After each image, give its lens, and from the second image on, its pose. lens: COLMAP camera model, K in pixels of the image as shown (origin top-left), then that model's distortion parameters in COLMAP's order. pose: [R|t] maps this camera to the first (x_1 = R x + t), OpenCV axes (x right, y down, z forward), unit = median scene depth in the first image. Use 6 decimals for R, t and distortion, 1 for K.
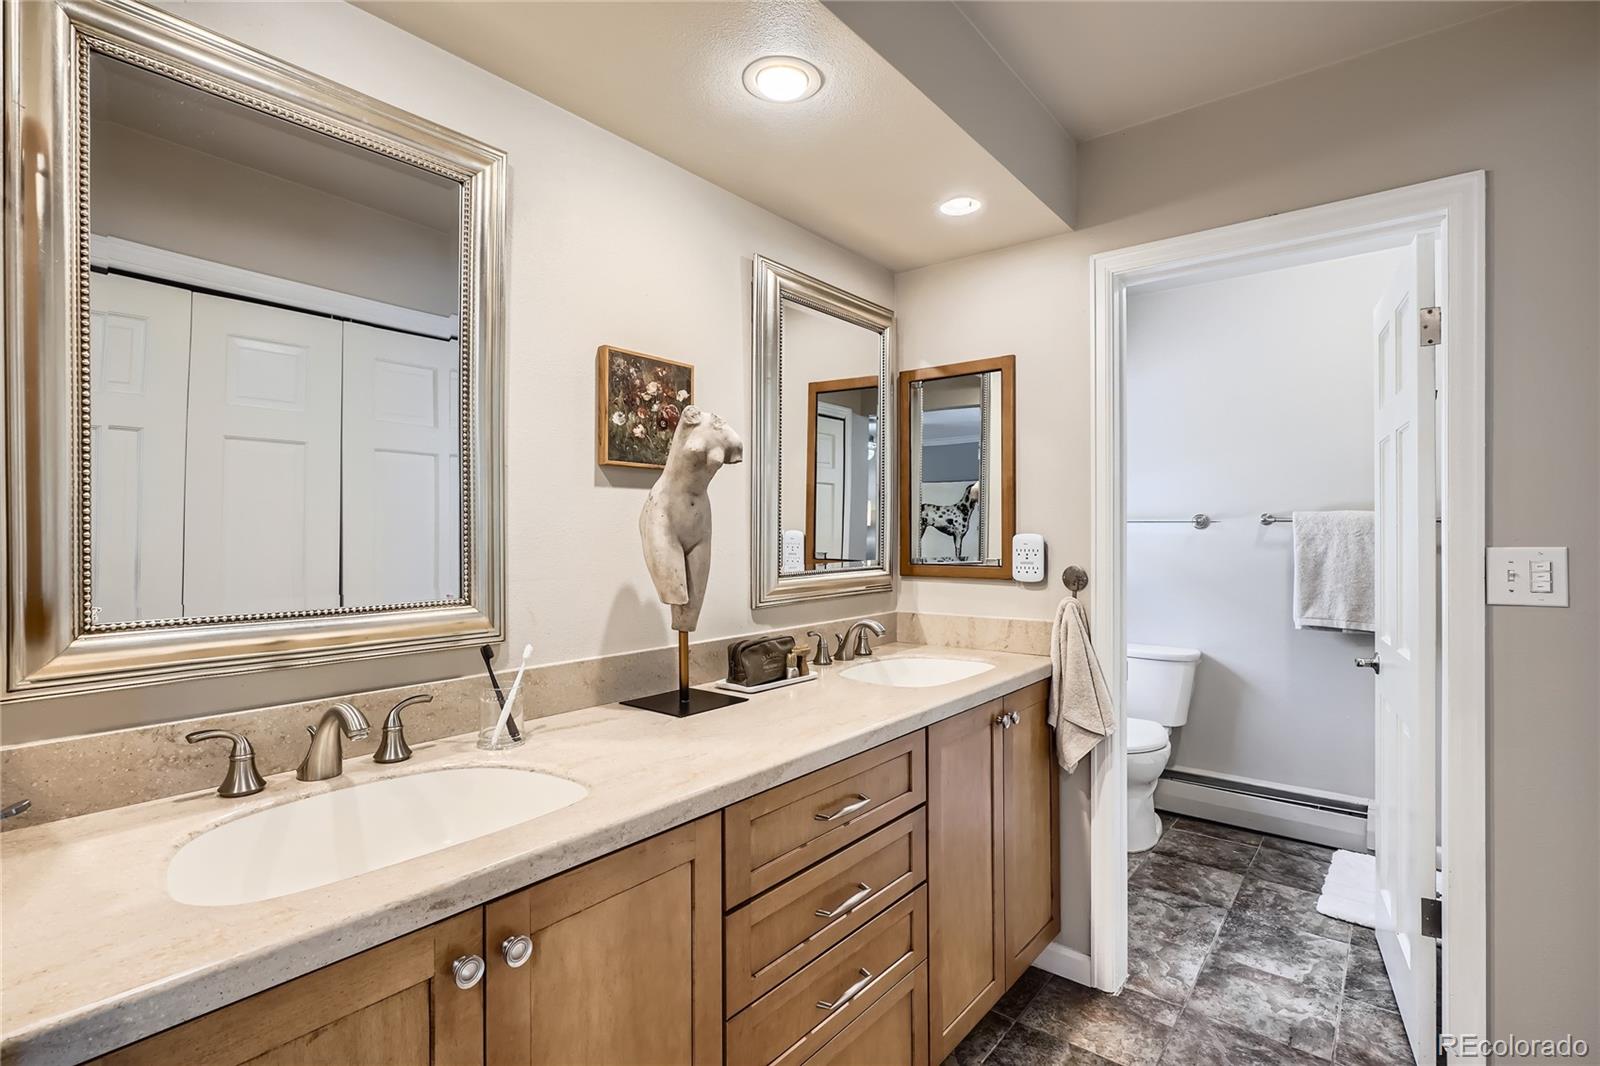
lens RADIAL K [[765.1, 0, 807.9], [0, 765.1, 534.0], [0, 0, 1]] dist [-0.000167, 0.000369]
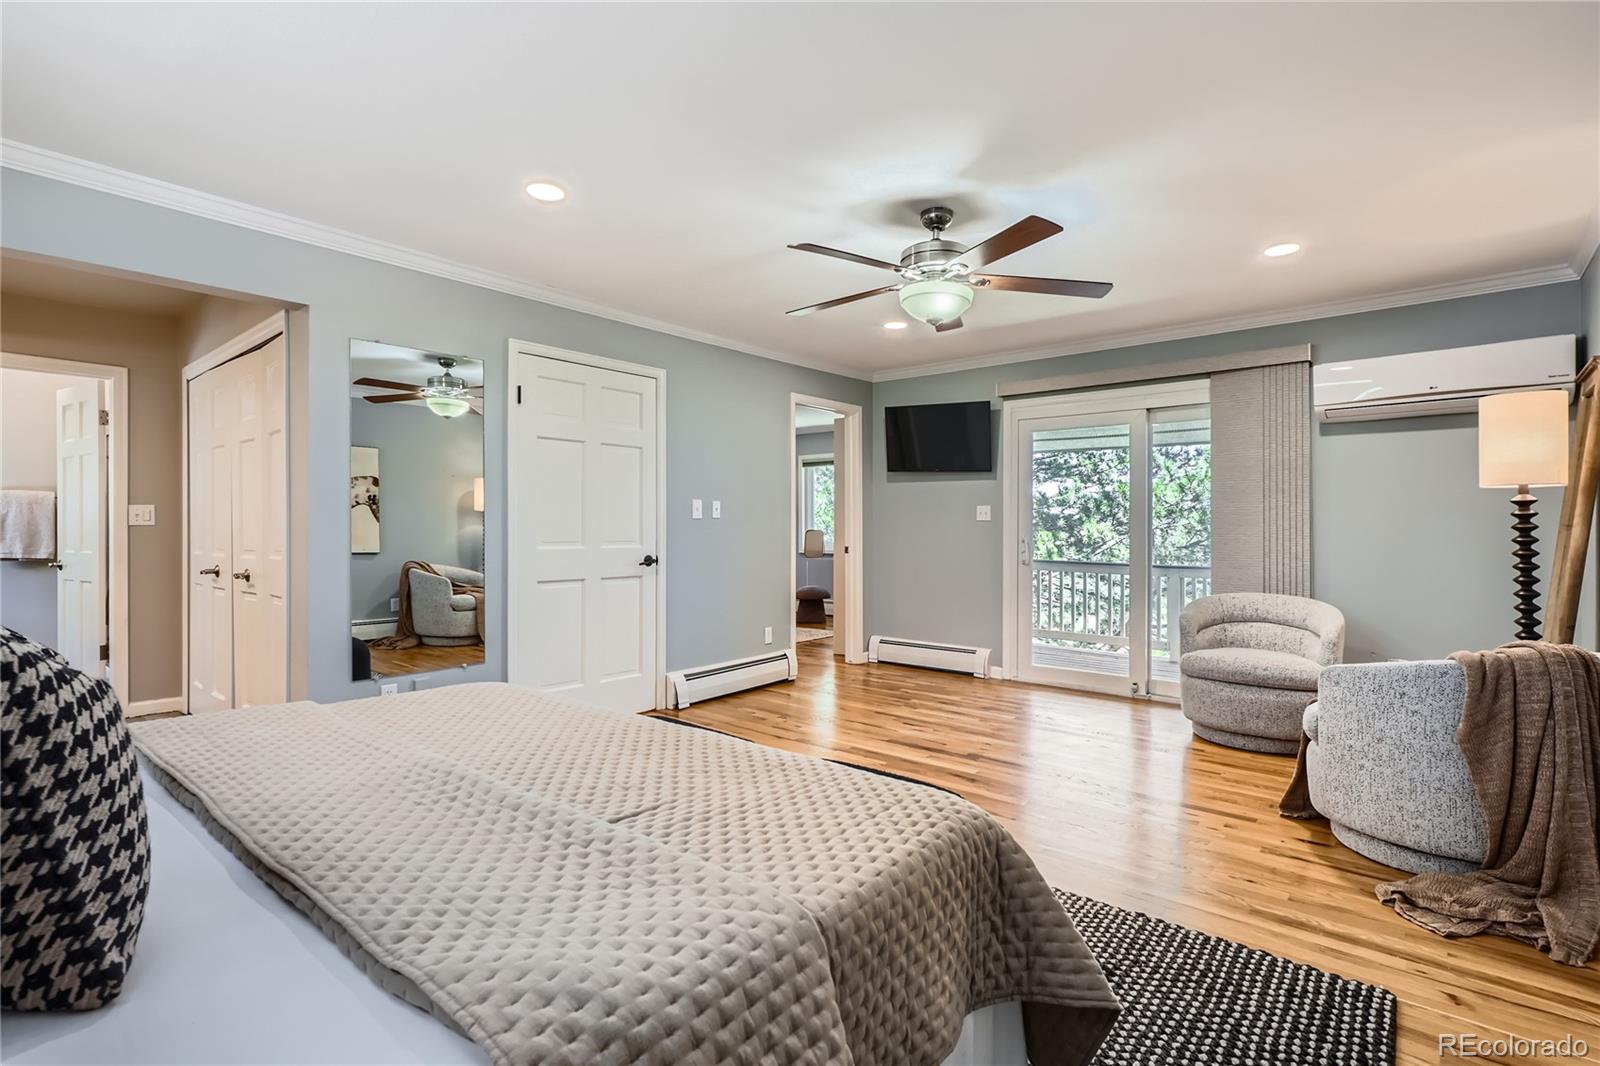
lens RADIAL K [[765.1, 0, 807.9], [0, 765.1, 534.0], [0, 0, 1]] dist [-0.000167, 0.000369]
pose [[0.026483, -0.005016, 0.999637, -0.992765], [-0.001439, 0.999986, 0.005056, 0.058115], [-0.999648, -0.001573, 0.026475, -0.836302]]
